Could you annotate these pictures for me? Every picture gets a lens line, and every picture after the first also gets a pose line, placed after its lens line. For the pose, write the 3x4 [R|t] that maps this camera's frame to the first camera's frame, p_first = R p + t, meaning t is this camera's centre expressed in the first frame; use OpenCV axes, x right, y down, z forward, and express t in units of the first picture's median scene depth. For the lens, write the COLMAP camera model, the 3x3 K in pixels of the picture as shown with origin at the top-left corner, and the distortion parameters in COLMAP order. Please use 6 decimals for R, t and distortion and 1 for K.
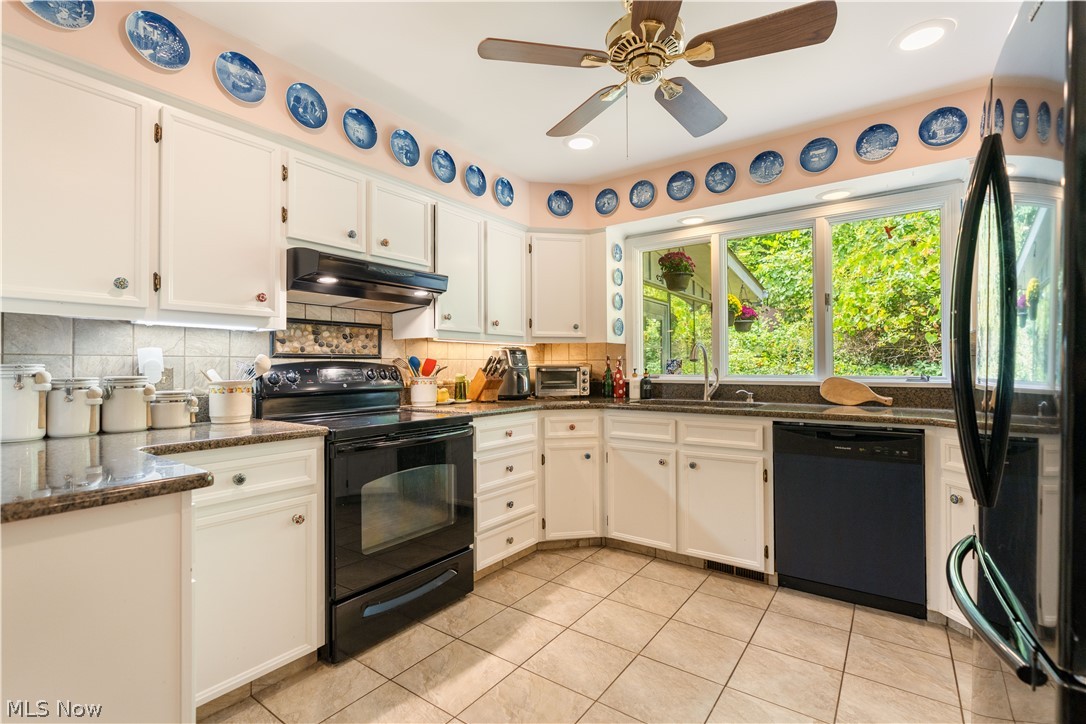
lens RADIAL K [[486.7, 0, 541.2], [0, 486.7, 360.3], [0, 0, 1]] dist [-0.010278, 0.003689]
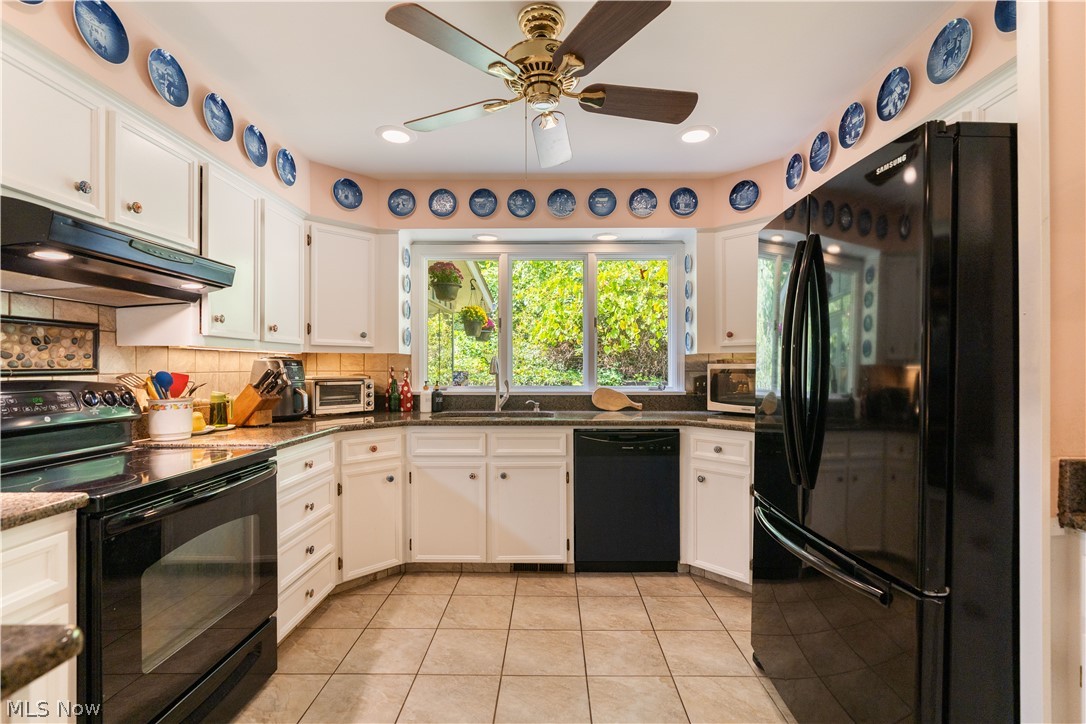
lens RADIAL K [[486.7, 0, 541.6], [0, 486.7, 364.1], [0, 0, 1]] dist [-0.010278, 0.003689]
pose [[0.818097, 0.006621, 0.575042, -0.233953], [-0.009369, 0.999954, 0.001815, -0.027201], [-0.575003, -0.006872, 0.818122, 0.107058]]
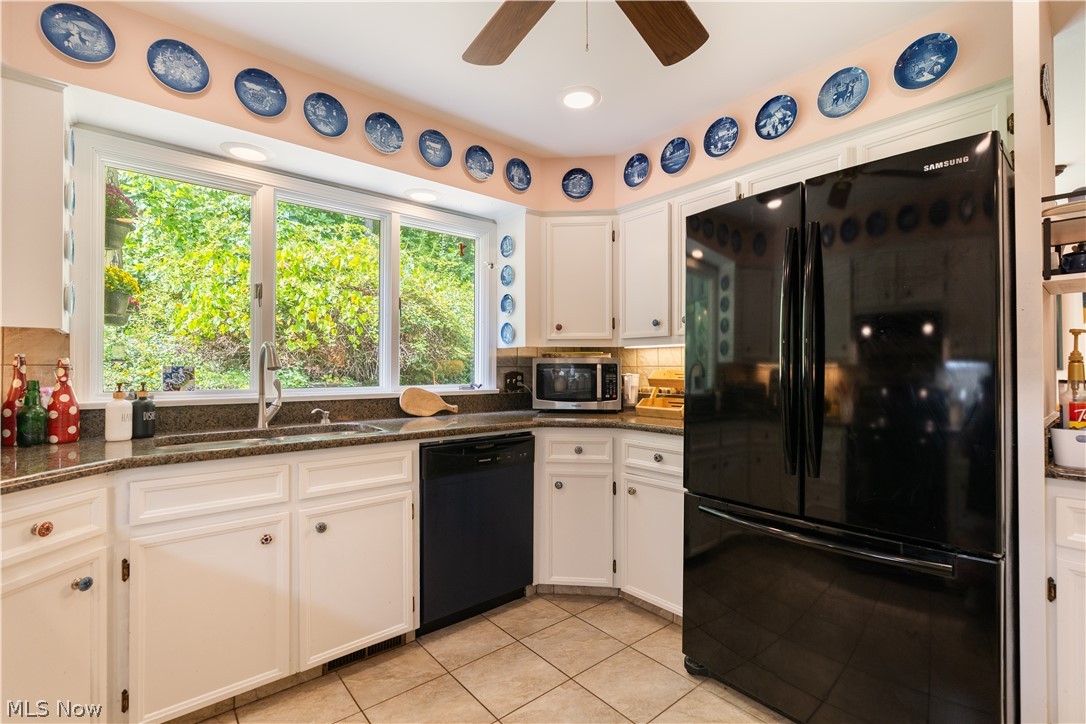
lens RADIAL K [[486.7, 0, 538.8], [0, 486.7, 364.7], [0, 0, 1]] dist [-0.010278, 0.003689]
pose [[0.240995, 0.013237, 0.970436, -0.275443], [-0.012334, 0.999868, -0.010576, -0.003447], [-0.970448, -0.009421, 0.241127, 0.582581]]
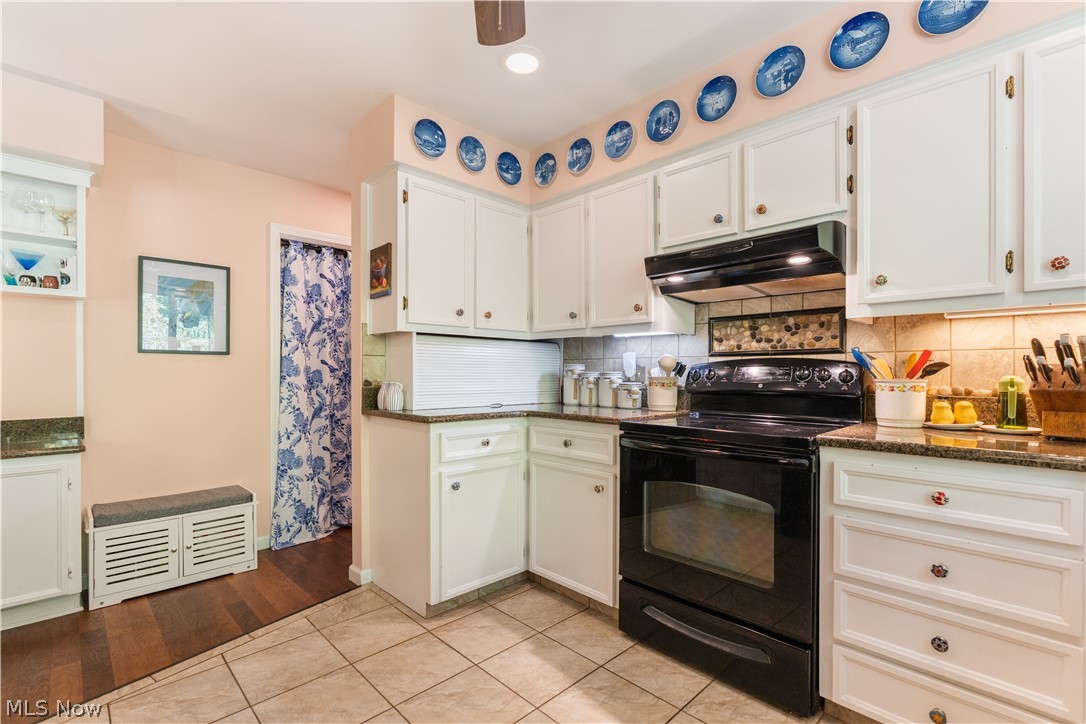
lens RADIAL K [[486.7, 0, 538.6], [0, 486.7, 371.8], [0, 0, 1]] dist [-0.010278, 0.003689]
pose [[-0.164762, 0.008230, -0.986299, 0.512341], [0.015455, 0.999864, 0.005761, 0.015017], [0.986212, -0.014294, -0.164866, 0.736529]]
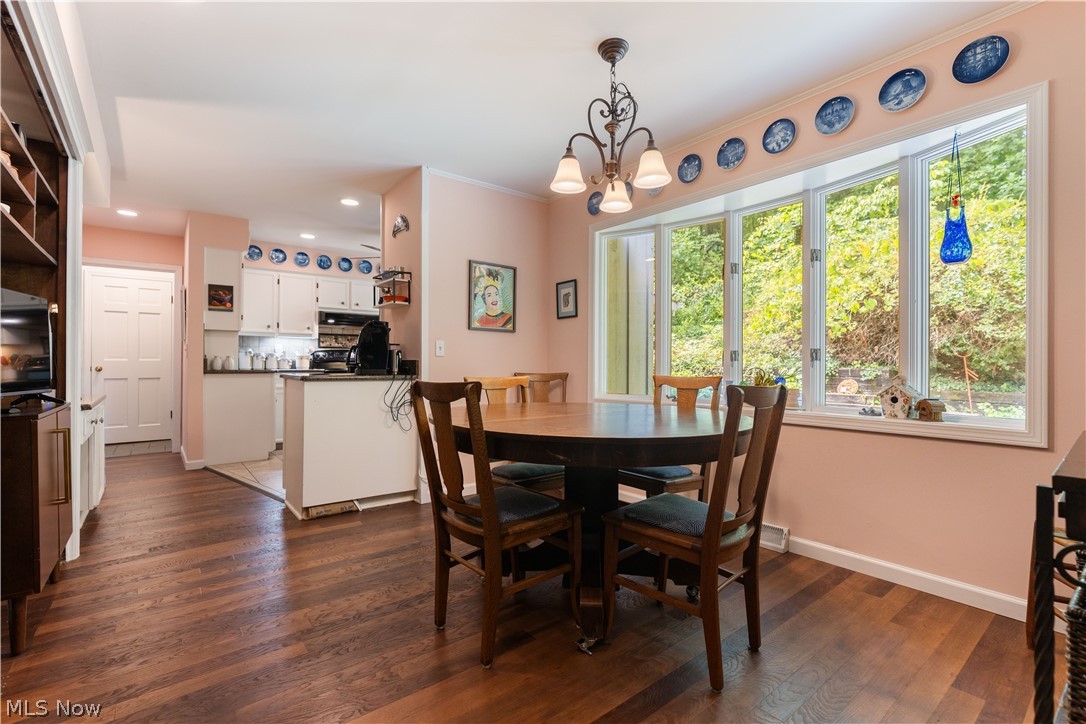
lens RADIAL K [[486.7, 0, 547.8], [0, 486.7, 359.3], [0, 0, 1]] dist [-0.010278, 0.003689]
pose [[0.967580, 0.003063, -0.252545, 1.295951], [-0.001622, 0.999981, 0.005913, 0.038010], [0.252558, -0.005312, 0.967567, -1.244058]]
